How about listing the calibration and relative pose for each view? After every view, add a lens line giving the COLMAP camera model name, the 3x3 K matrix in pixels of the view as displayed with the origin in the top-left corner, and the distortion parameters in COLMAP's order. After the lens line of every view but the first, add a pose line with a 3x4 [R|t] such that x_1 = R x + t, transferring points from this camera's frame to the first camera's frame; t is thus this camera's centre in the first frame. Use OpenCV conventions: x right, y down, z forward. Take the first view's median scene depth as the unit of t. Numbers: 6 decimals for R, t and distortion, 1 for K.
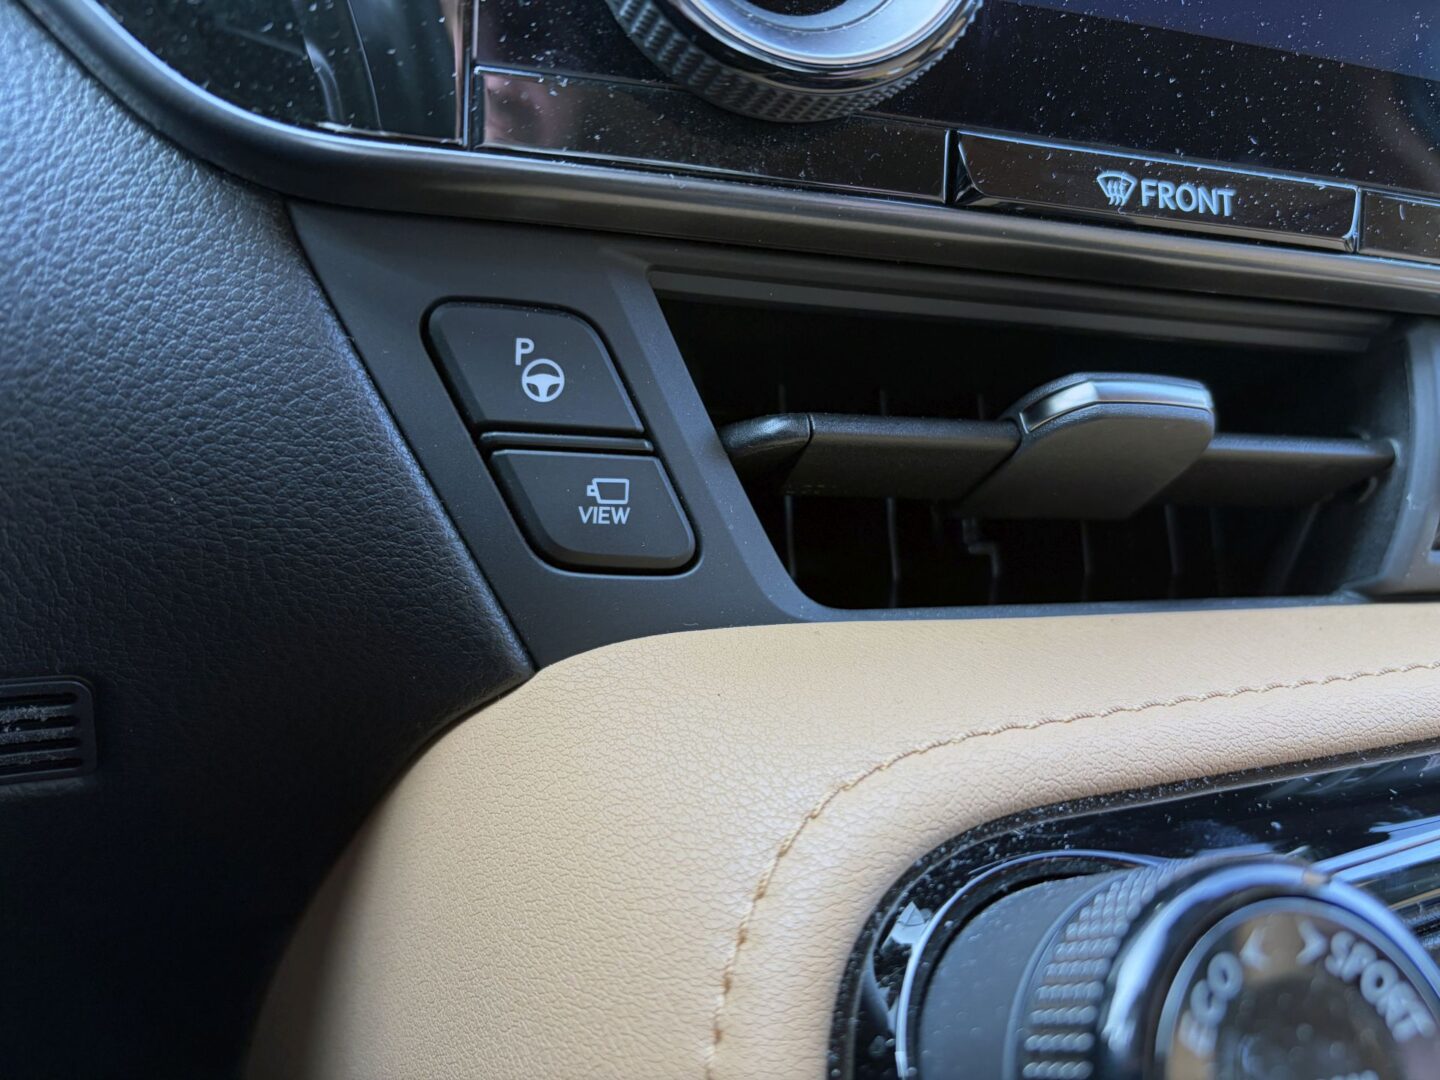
lens RADIAL K [[1116.1, 0, 712.7], [0, 1116.1, 534.1], [0, 0, 1]] dist [0.044469, -0.058985]
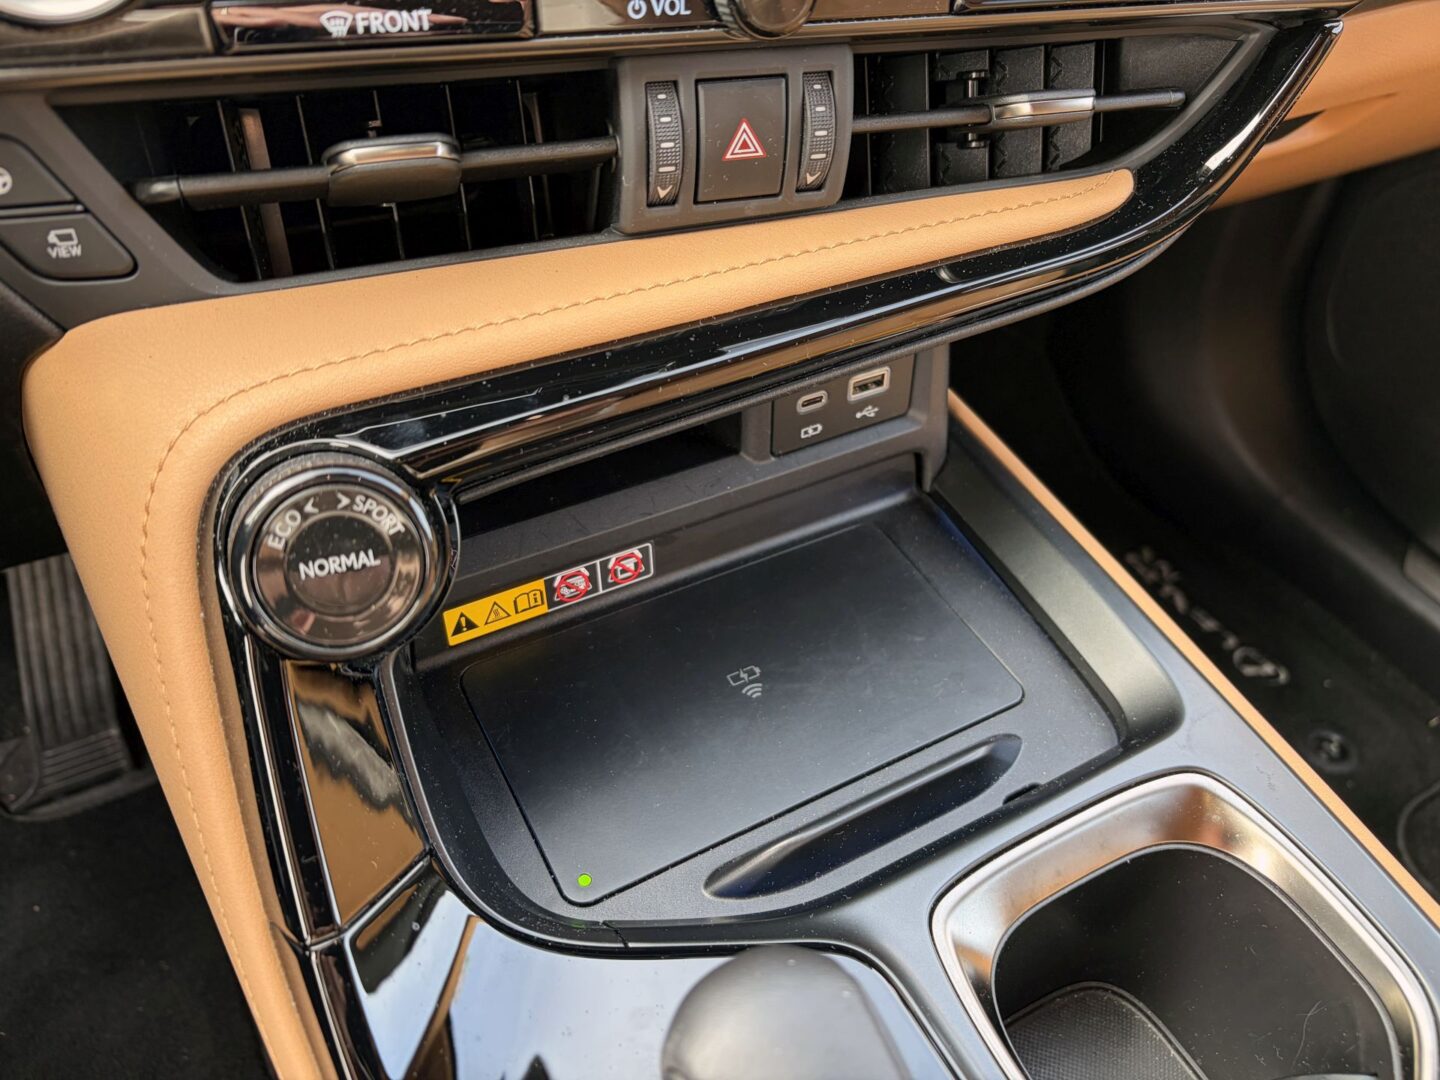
lens RADIAL K [[1116.1, 0, 710.8], [0, 1116.1, 534.4], [0, 0, 1]] dist [0.044469, -0.058985]
pose [[0.998867, -0.044311, 0.017378, 0.822596], [0.027695, 0.838014, 0.544945, -0.554308], [-0.038710, -0.543846, 0.838292, -0.693970]]
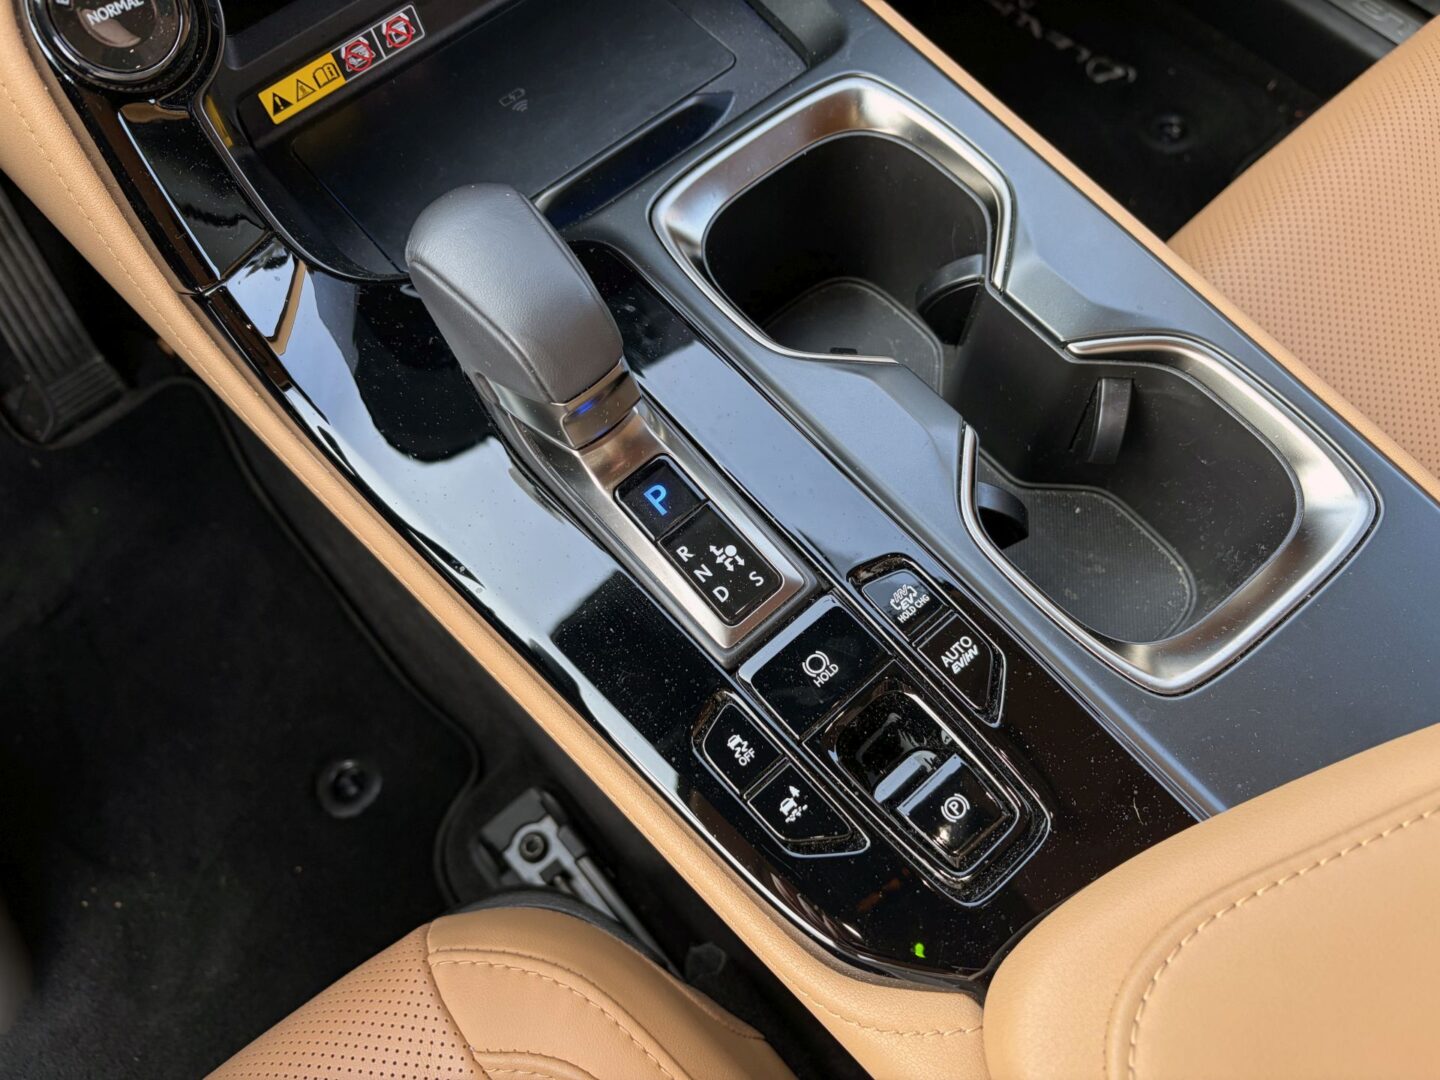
lens RADIAL K [[1116.1, 0, 712.6], [0, 1116.1, 540.7], [0, 0, 1]] dist [0.044469, -0.058985]
pose [[0.962143, -0.269088, -0.043277, 1.251159], [0.196024, 0.572902, 0.795838, -0.595437], [-0.189357, -0.774193, 0.603961, -1.691373]]
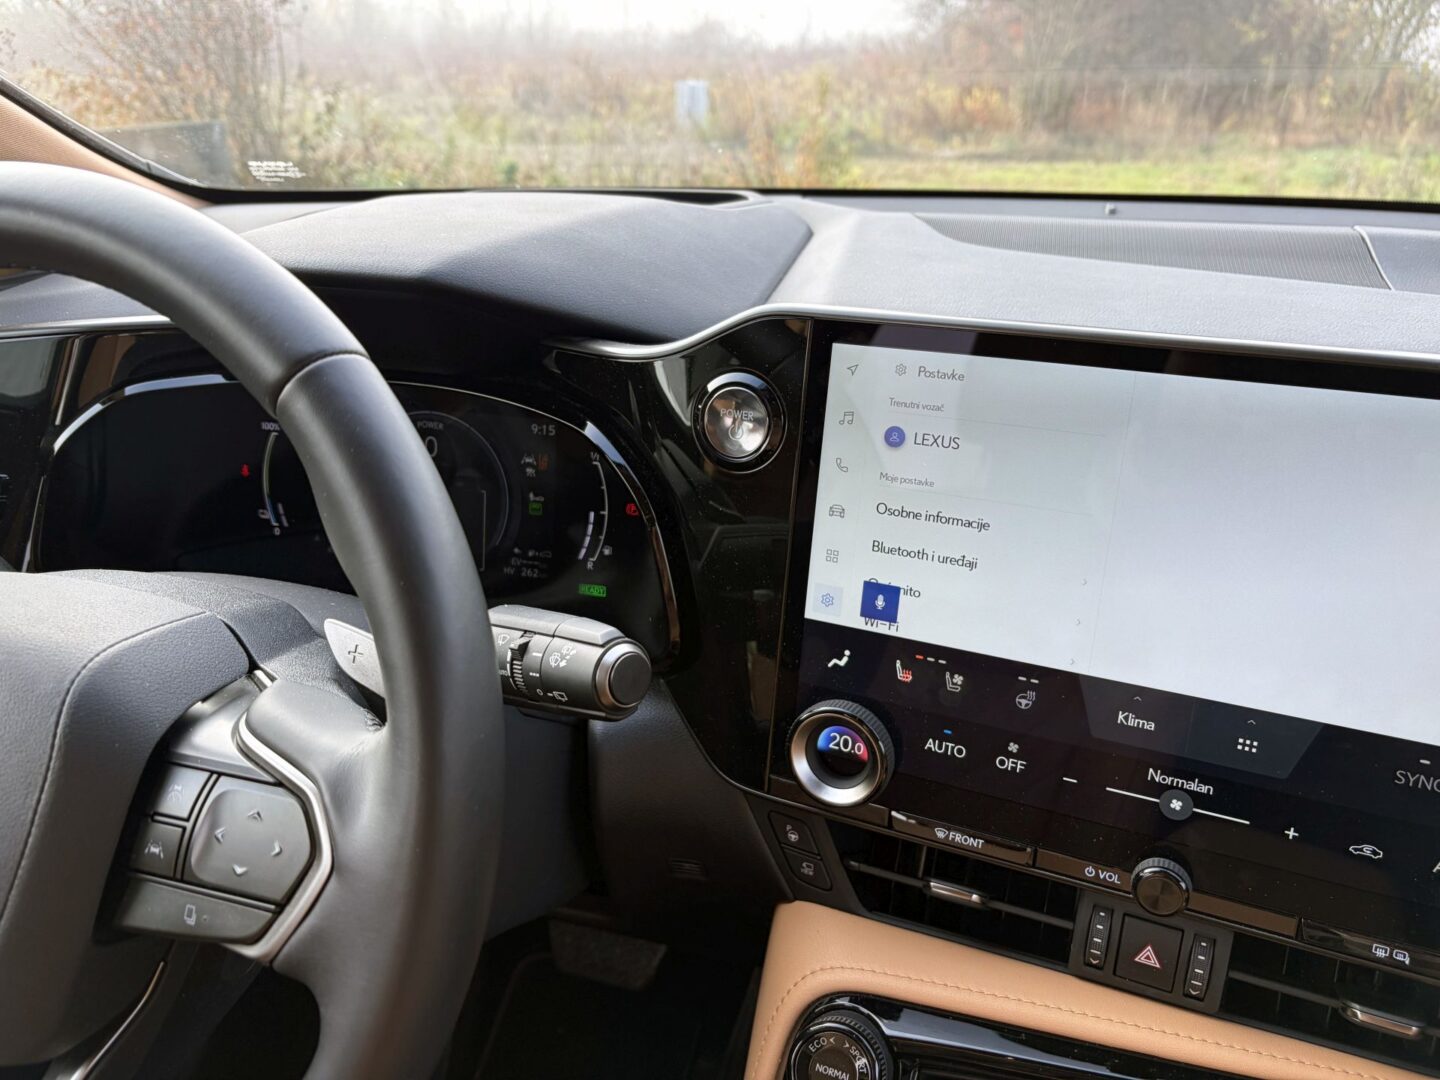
lens RADIAL K [[1116.1, 0, 714.9], [0, 1116.1, 544.6], [0, 0, 1]] dist [0.044469, -0.058985]
pose [[0.738338, 0.171929, -0.652148, 1.922071], [-0.066714, 0.980837, 0.183052, -1.742033], [0.671123, -0.091647, 0.735659, -1.859523]]
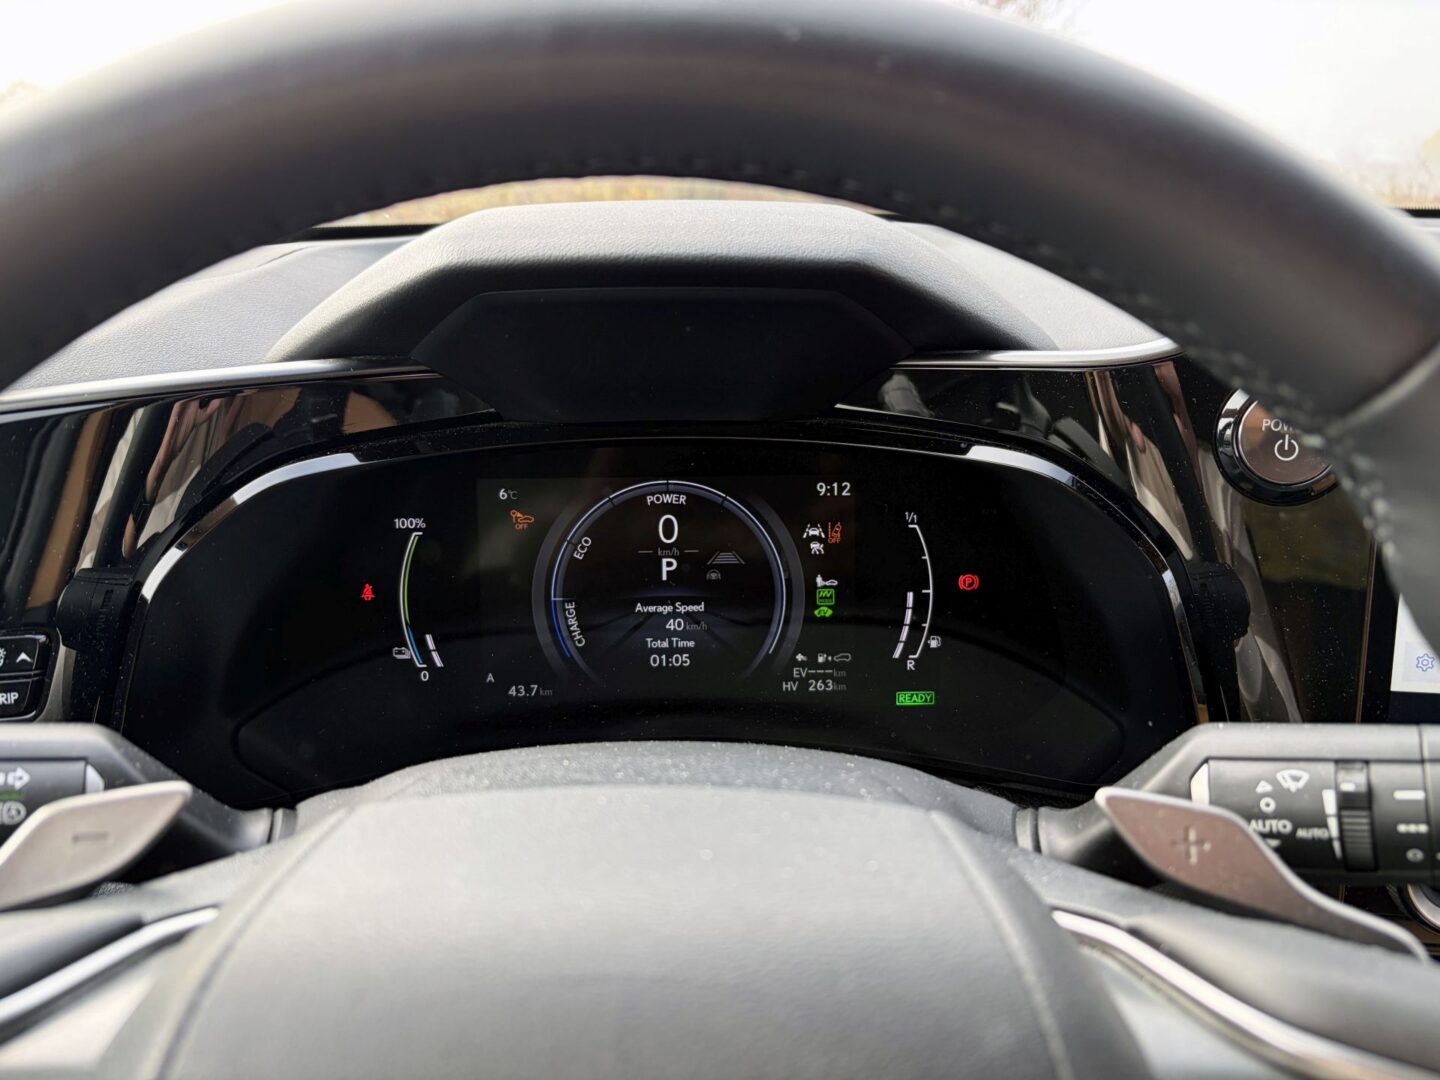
lens RADIAL K [[1116.1, 0, 706.1], [0, 1116.1, 530.1], [0, 0, 1]] dist [0.044469, -0.058985]
pose [[0.897405, 0.031606, -0.440074, -0.385475], [0.004236, 0.996768, 0.080227, -1.483638], [0.441188, -0.073860, 0.894370, -2.118520]]
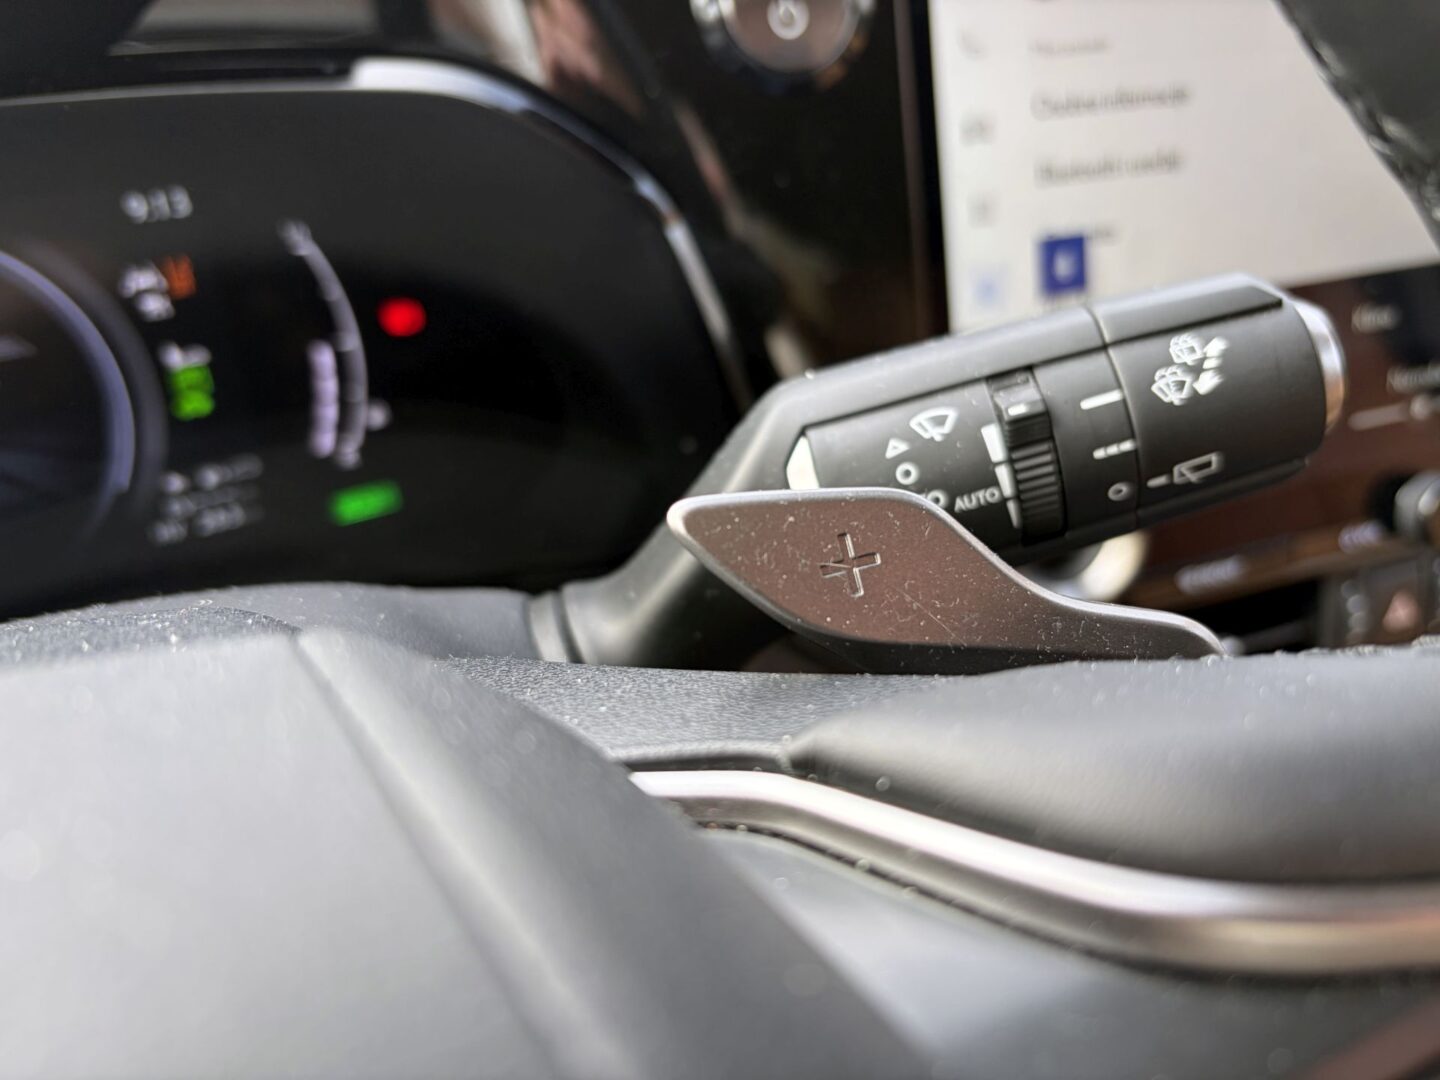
lens RADIAL K [[1116.1, 0, 728.7], [0, 1116.1, 536.4], [0, 0, 1]] dist [0.044469, -0.058985]
pose [[0.988322, -0.151653, -0.014862, -0.523348], [0.150352, 0.954669, 0.256908, -1.142030], [-0.024772, -0.256143, 0.966322, -1.199519]]
